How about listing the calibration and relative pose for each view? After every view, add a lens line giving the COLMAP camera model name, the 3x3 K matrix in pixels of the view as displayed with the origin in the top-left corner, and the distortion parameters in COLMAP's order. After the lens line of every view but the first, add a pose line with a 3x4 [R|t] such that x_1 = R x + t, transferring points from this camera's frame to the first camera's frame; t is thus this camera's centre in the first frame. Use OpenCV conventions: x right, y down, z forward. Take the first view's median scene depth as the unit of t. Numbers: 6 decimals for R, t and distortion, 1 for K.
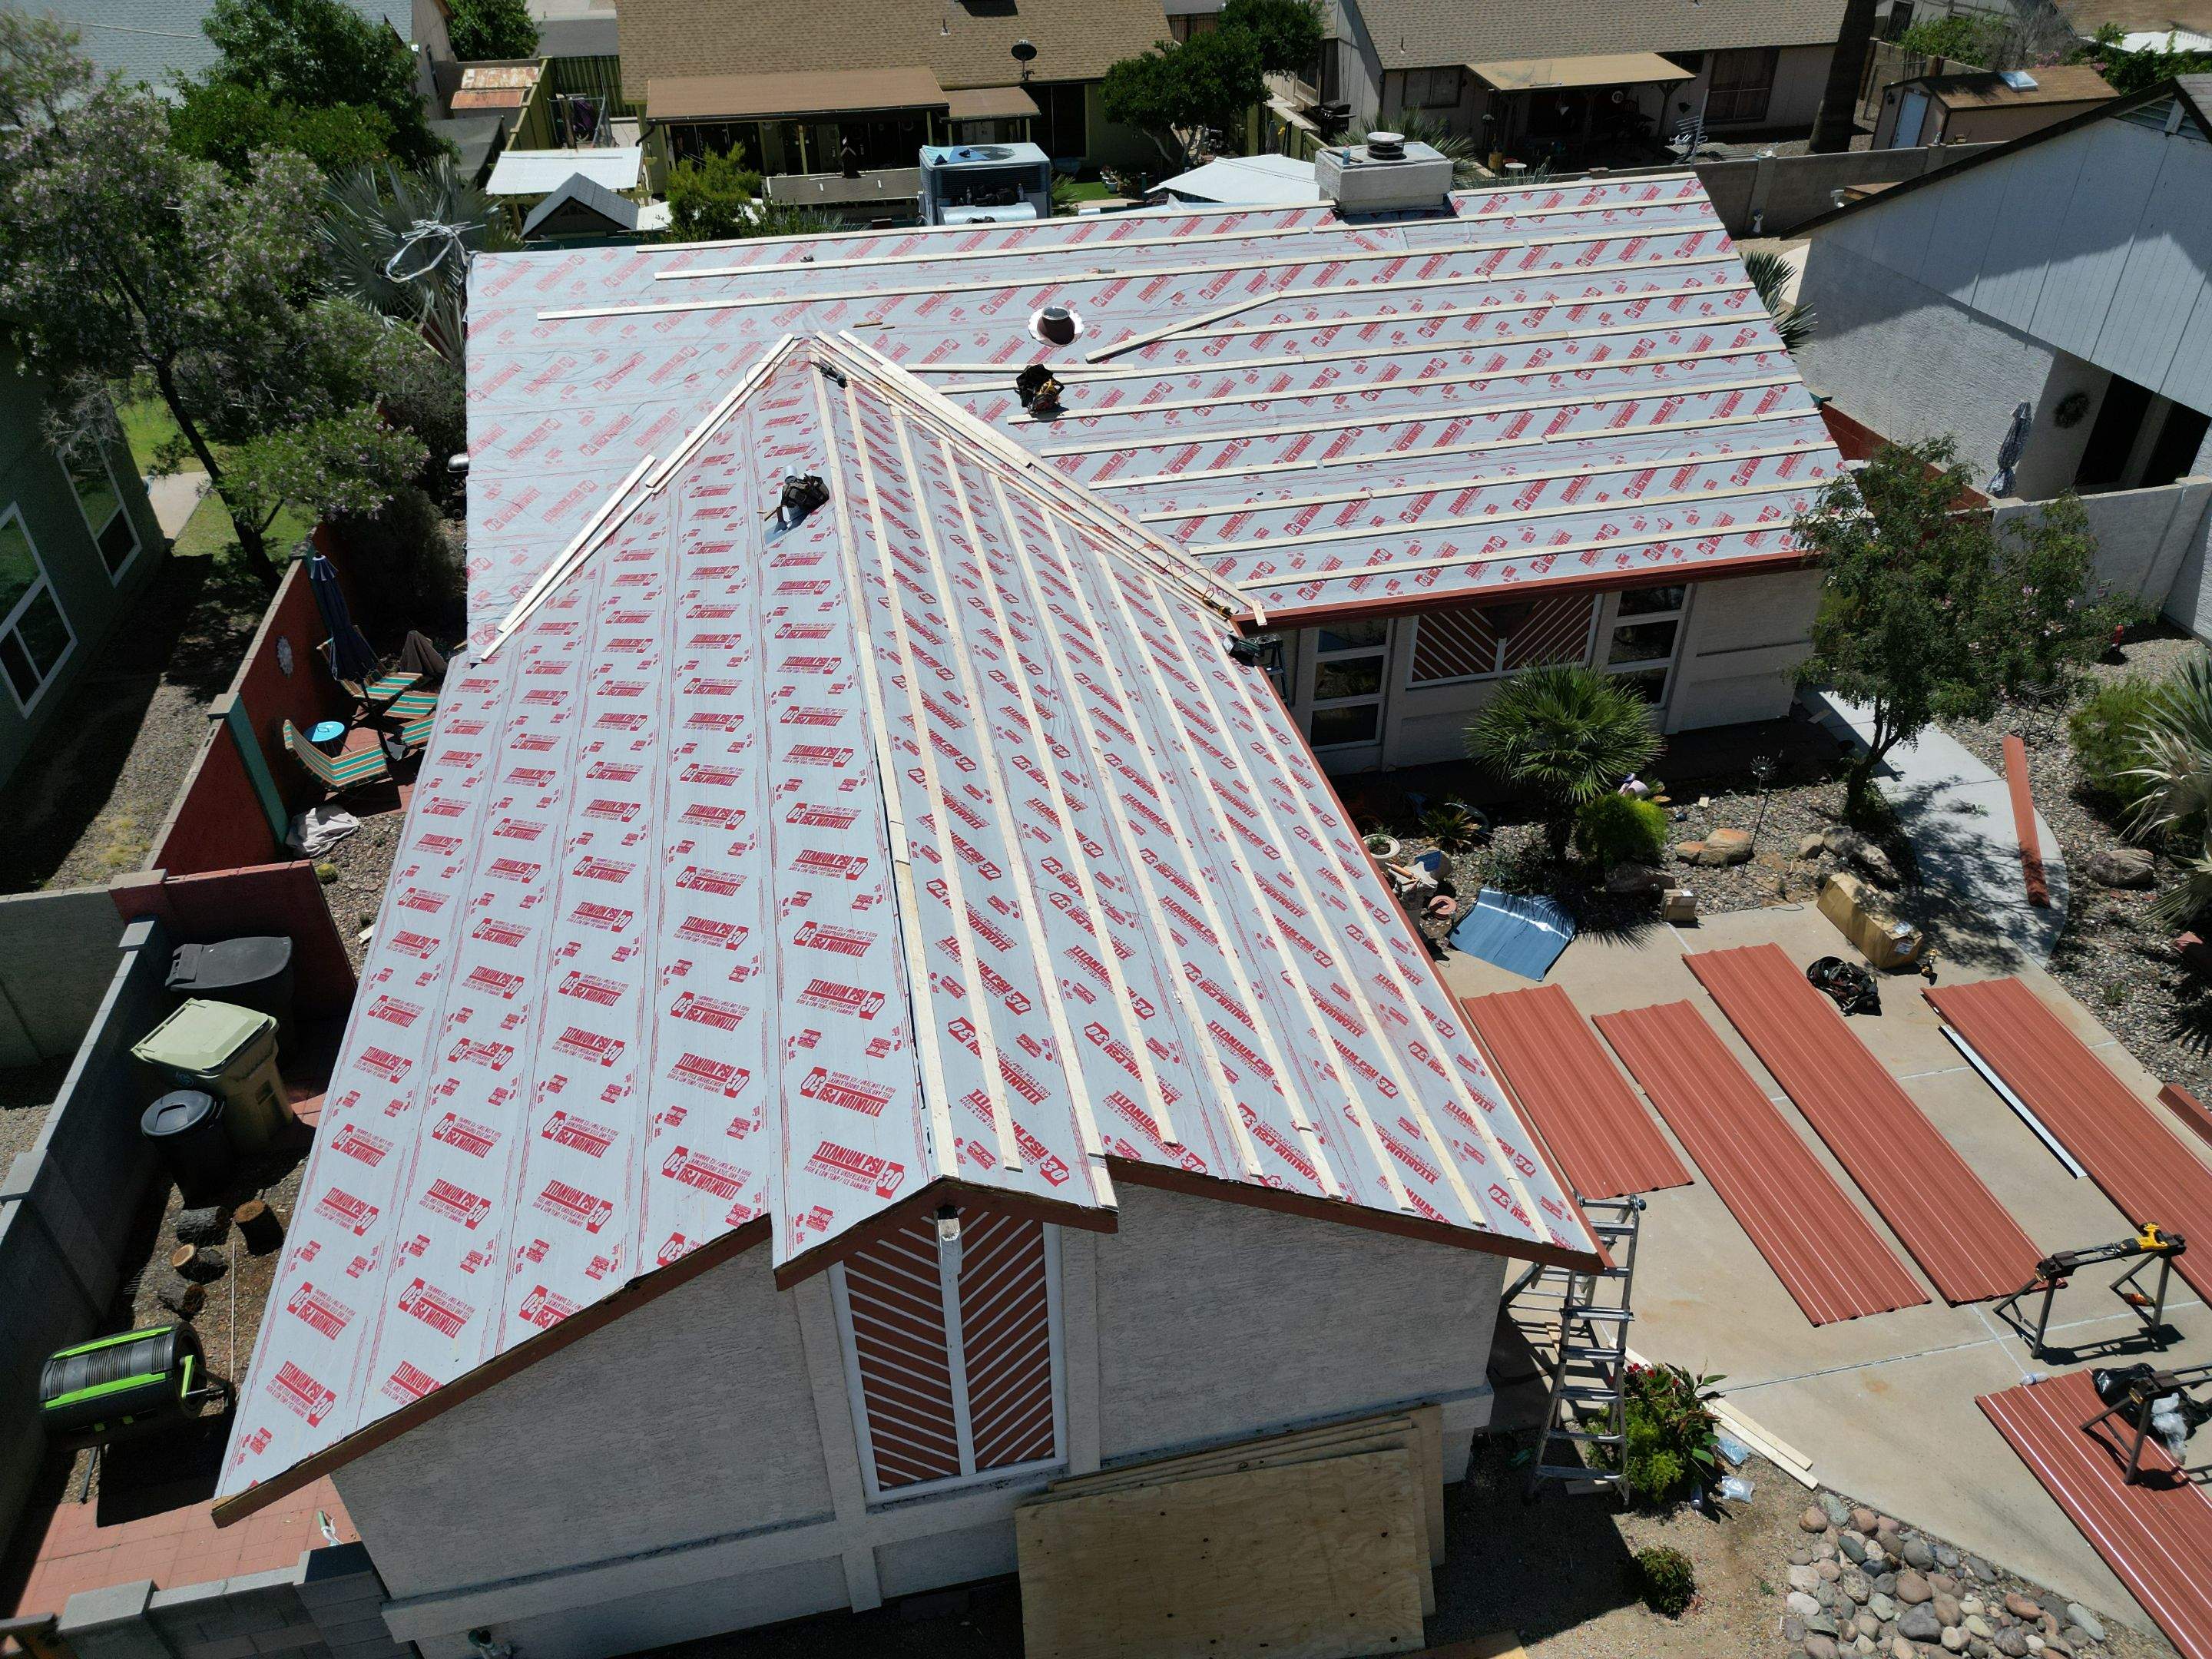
lens RADIAL K [[1564.4, 0, 1103.2], [0, 1564.4, 815.9], [0, 0, 1]] dist [0.061388, -0.051743]
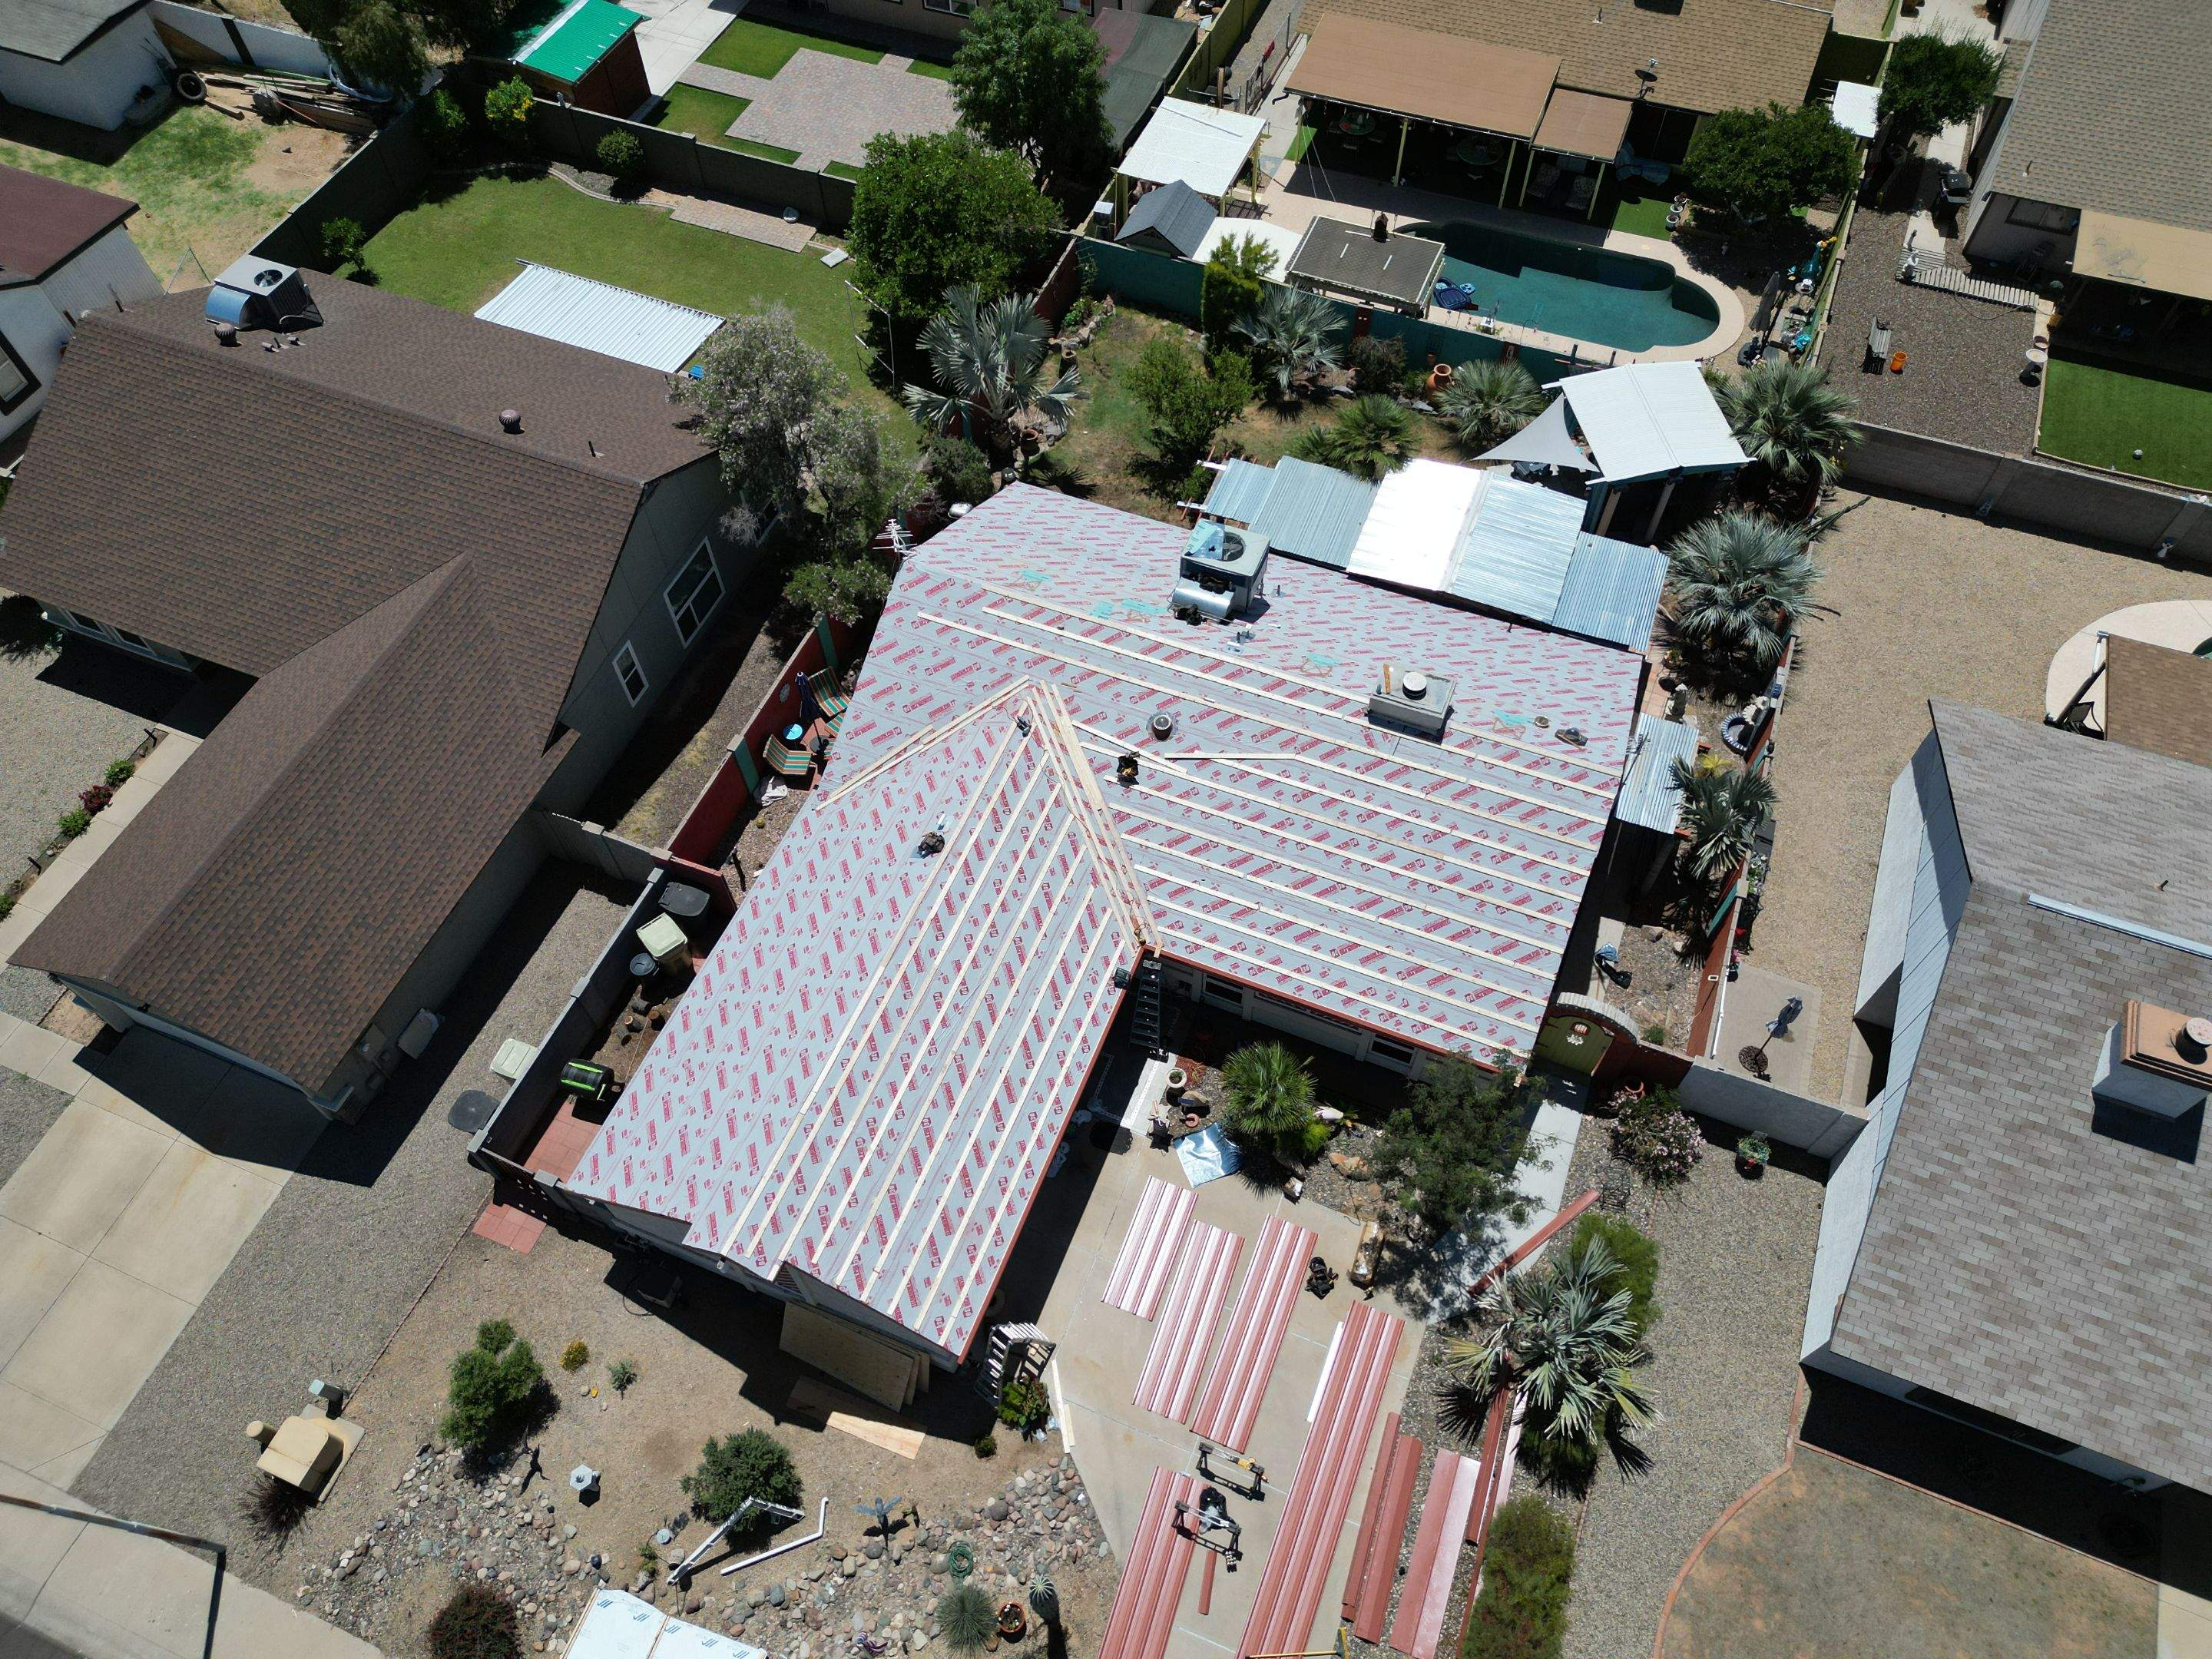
lens RADIAL K [[1564.4, 0, 1103.2], [0, 1564.4, 815.9], [0, 0, 1]] dist [0.061388, -0.051743]
pose [[0.831944, 0.461932, -0.307389, 0.644605], [-0.314340, 0.848896, 0.424931, -1.231667], [0.457230, -0.256894, 0.851437, -0.690050]]
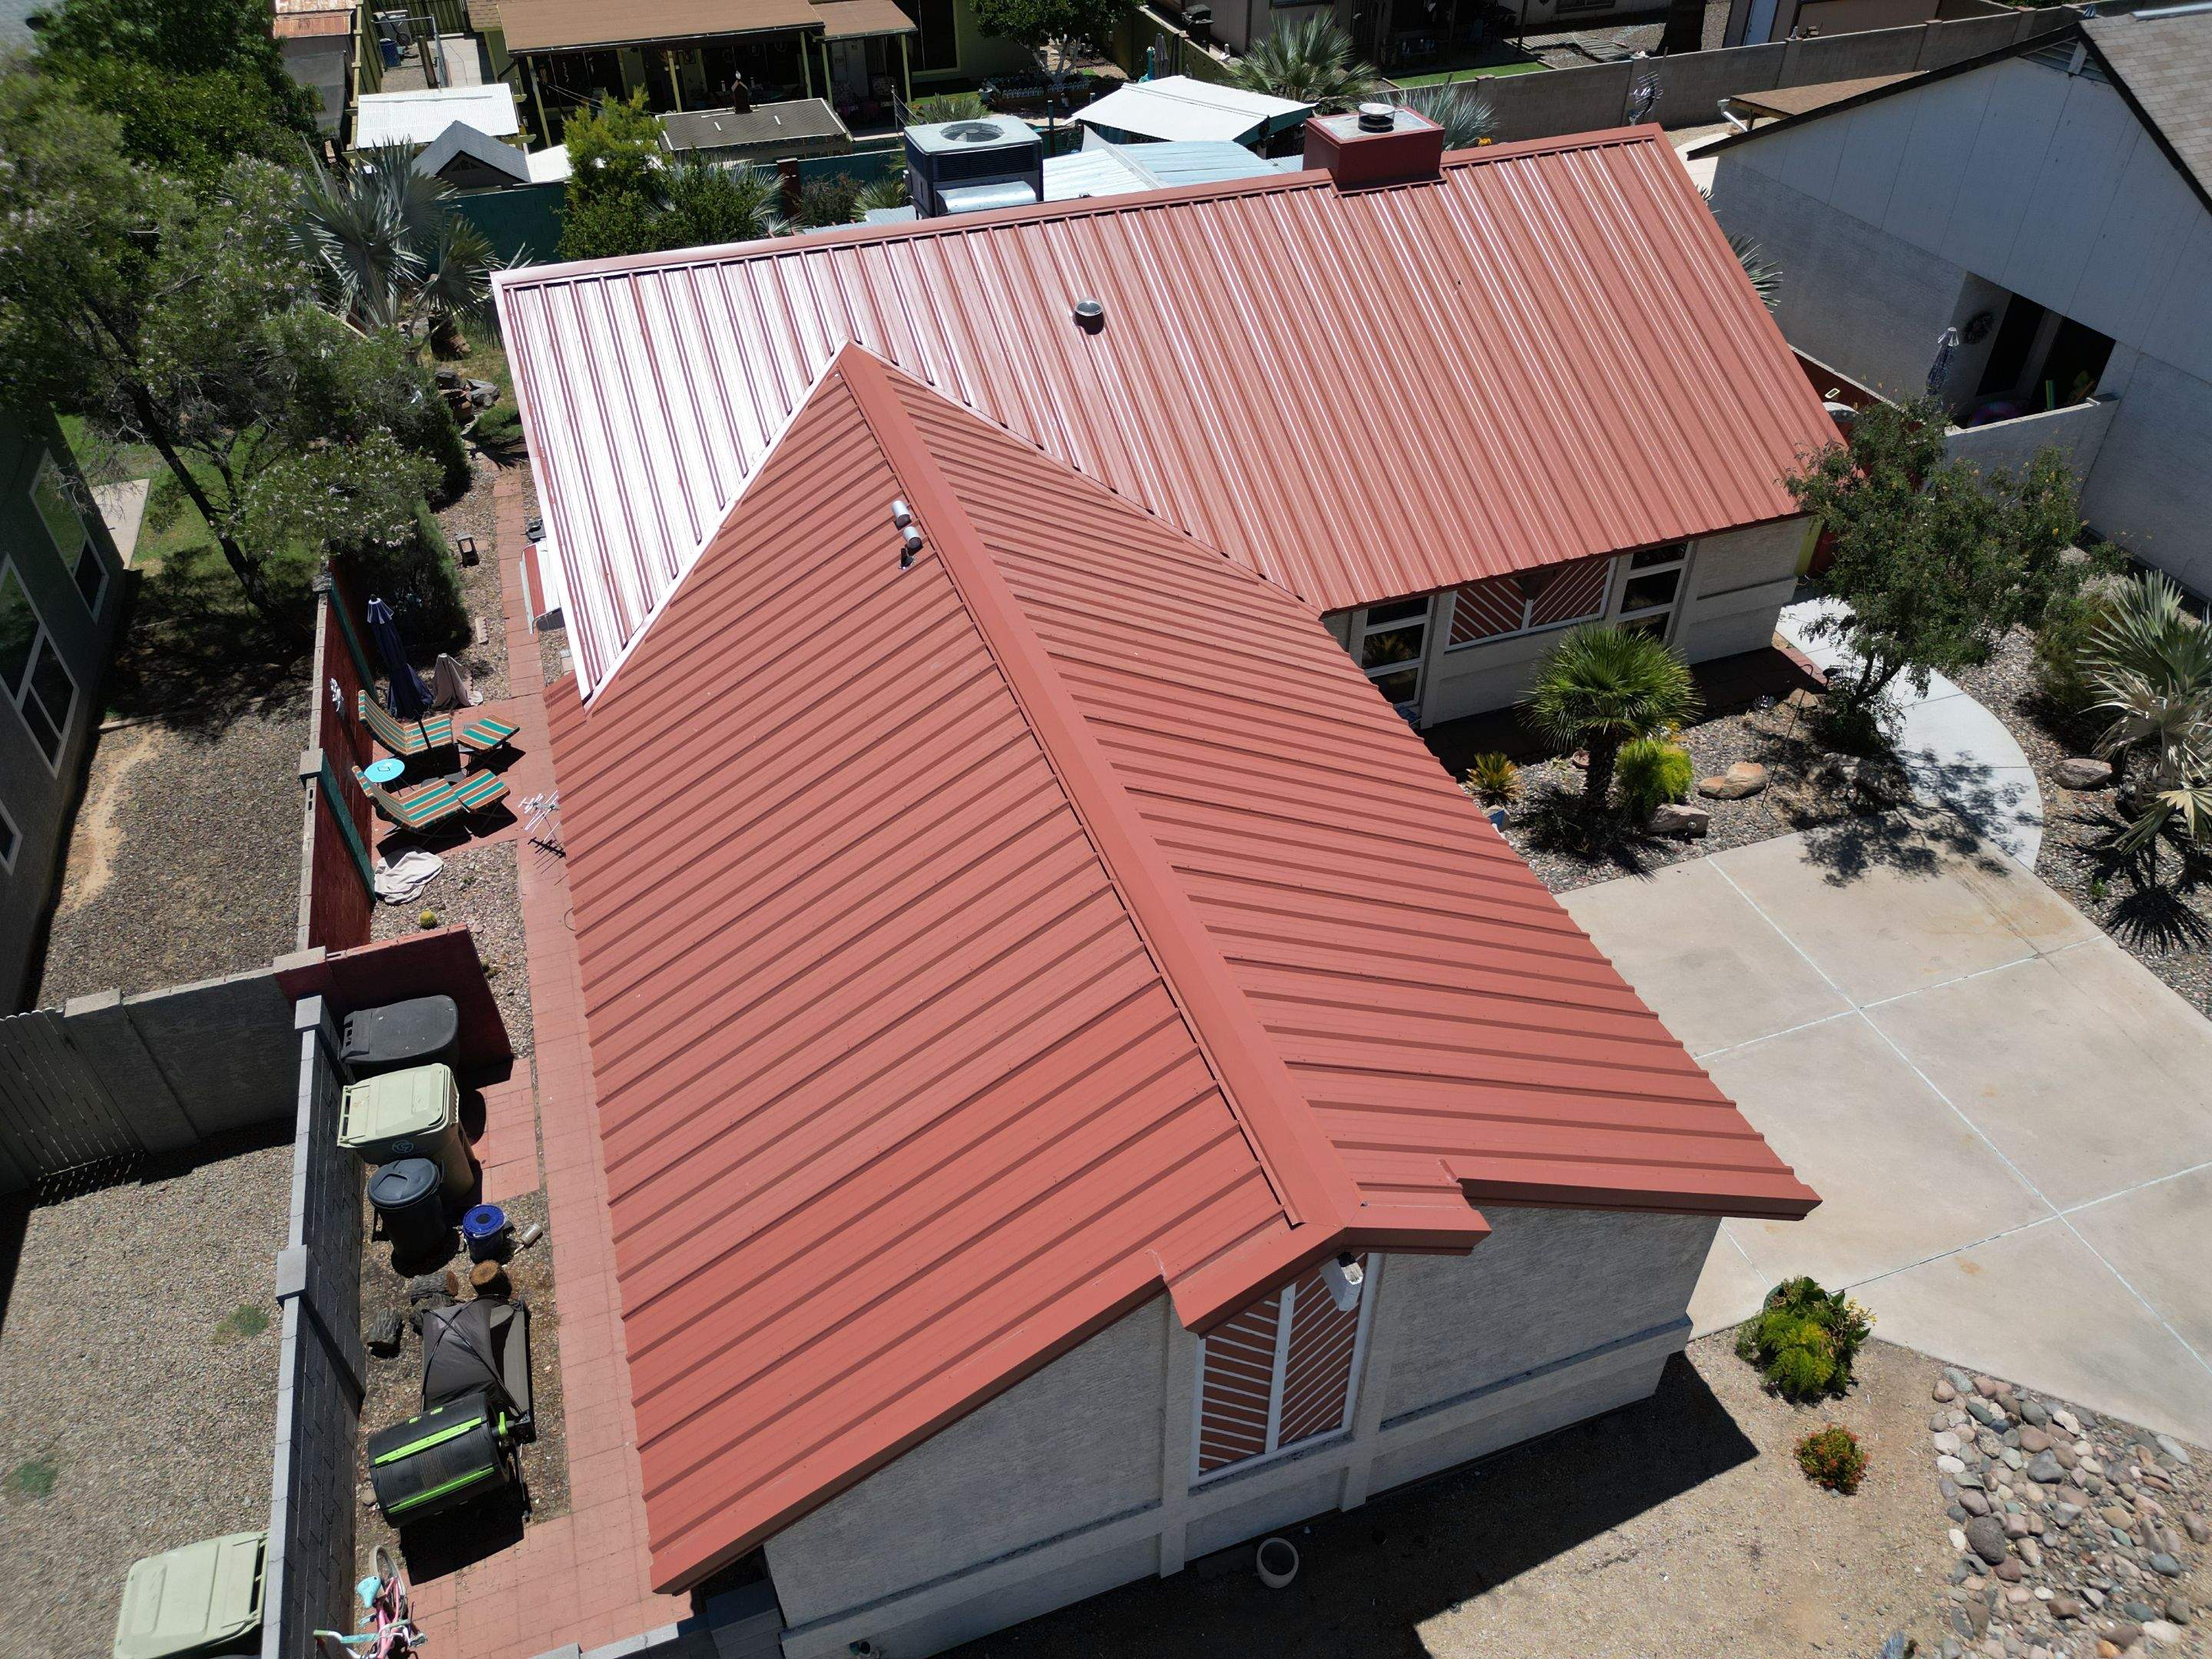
lens RADIAL K [[1564.4, 0, 1103.2], [0, 1564.4, 815.9], [0, 0, 1]] dist [0.061388, -0.051743]
pose [[0.990991, -0.083167, 0.104979, -0.203001], [0.074807, 0.993886, 0.081210, -0.096163], [-0.111092, -0.072625, 0.991153, -0.051069]]
